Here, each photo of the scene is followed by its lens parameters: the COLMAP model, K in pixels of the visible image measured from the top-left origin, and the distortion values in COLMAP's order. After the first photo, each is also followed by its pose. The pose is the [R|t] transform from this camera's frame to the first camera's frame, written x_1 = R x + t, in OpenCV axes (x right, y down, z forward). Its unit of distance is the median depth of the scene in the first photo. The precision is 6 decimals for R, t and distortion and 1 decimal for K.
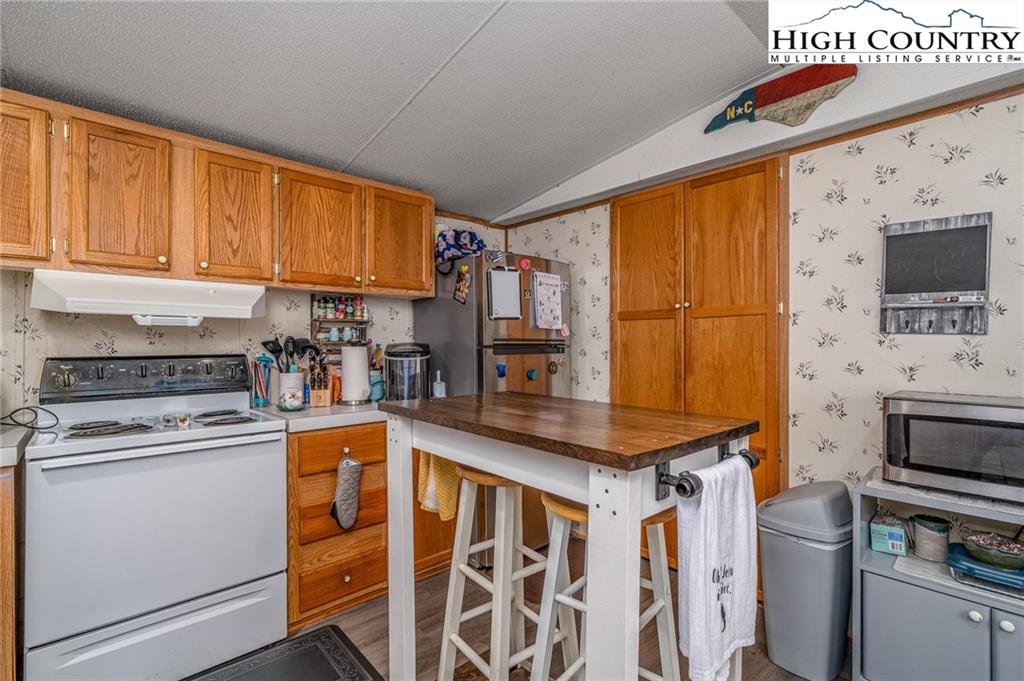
lens RADIAL K [[475.3, 0, 509.1], [0, 475.3, 341.2], [0, 0, 1]] dist [0.004042, 0.001612]
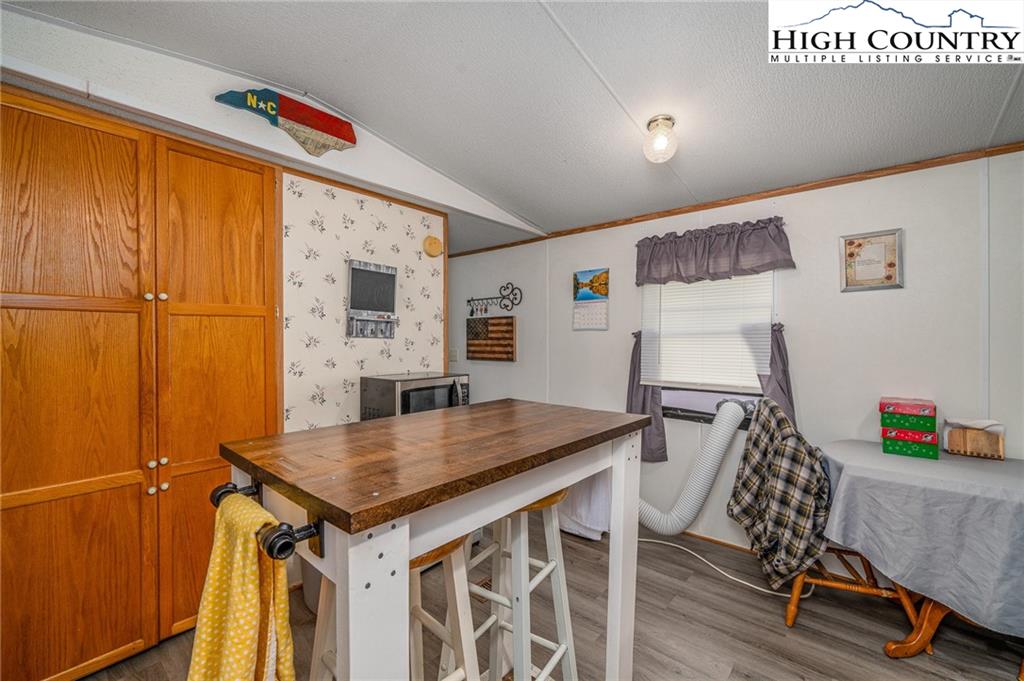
lens RADIAL K [[423.4, 0, 506.7], [0, 423.4, 342.1], [0, 0, 1]] dist [0.010379, 0.000308]
pose [[-0.117386, -0.012286, 0.993010, -0.422825], [-0.005272, 0.999917, 0.011748, -0.015545], [-0.993072, -0.003856, -0.117441, 0.584962]]
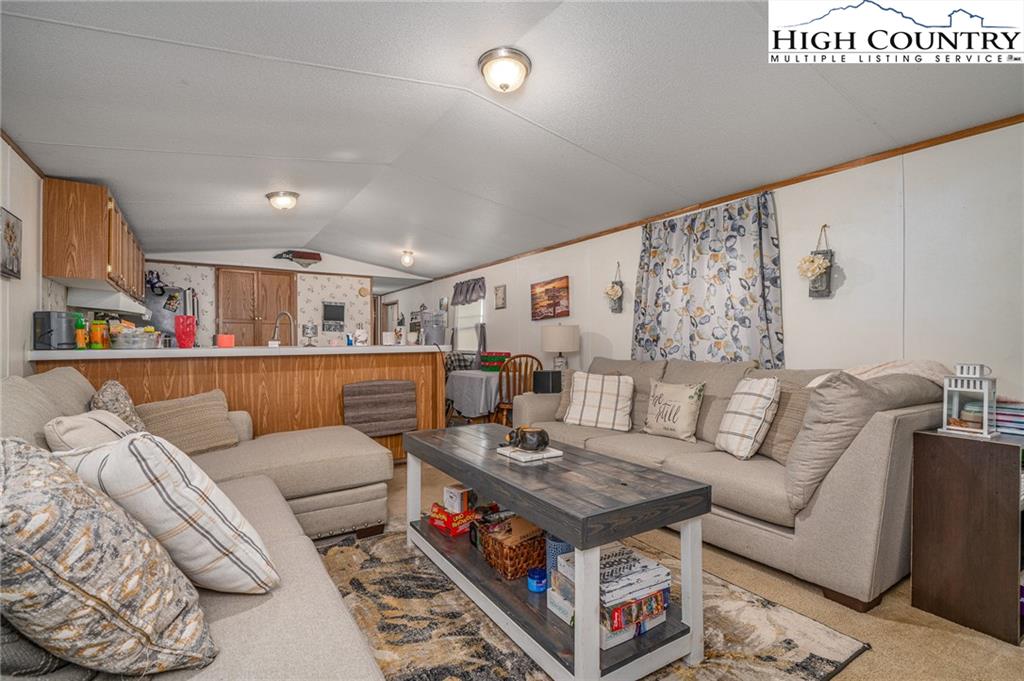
lens RADIAL K [[475.3, 0, 511.7], [0, 475.3, 343.4], [0, 0, 1]] dist [0.004042, 0.001612]
pose [[0.156187, -0.001996, 0.987726, -2.177489], [0.002674, 0.999995, 0.001598, 0.063800], [-0.987724, 0.002392, 0.156191, -0.831827]]
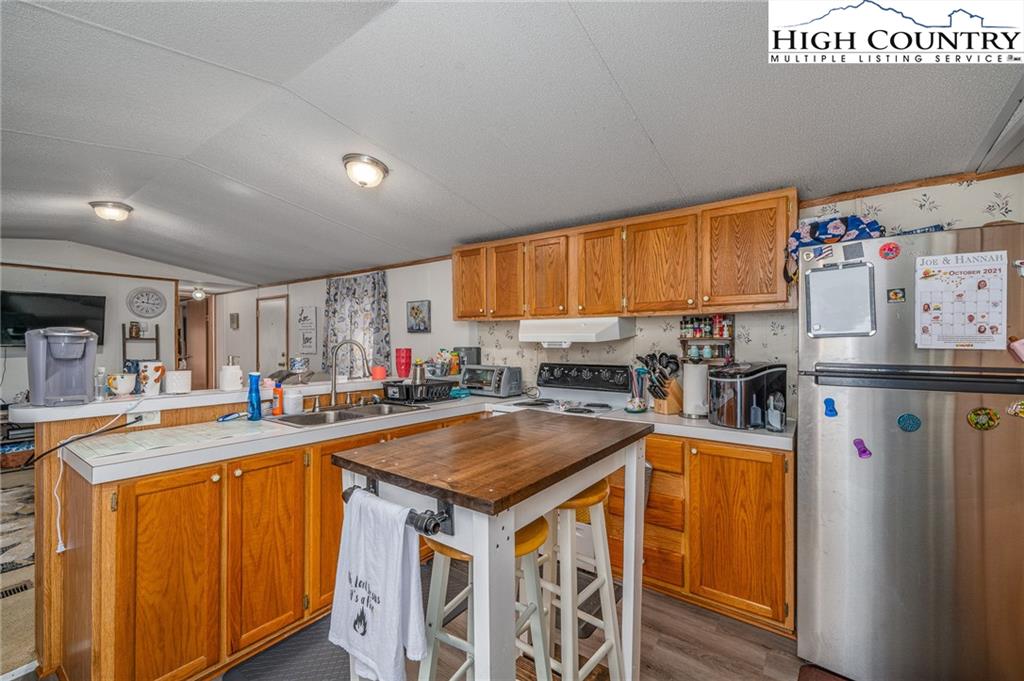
lens RADIAL K [[423.4, 0, 509.8], [0, 423.4, 342.8], [0, 0, 1]] dist [0.010379, 0.000308]
pose [[0.206474, 0.000743, -0.978452, 0.598118], [0.000619, 0.999999, 0.000890, -0.042668], [0.978452, -0.000789, 0.206473, 0.441160]]
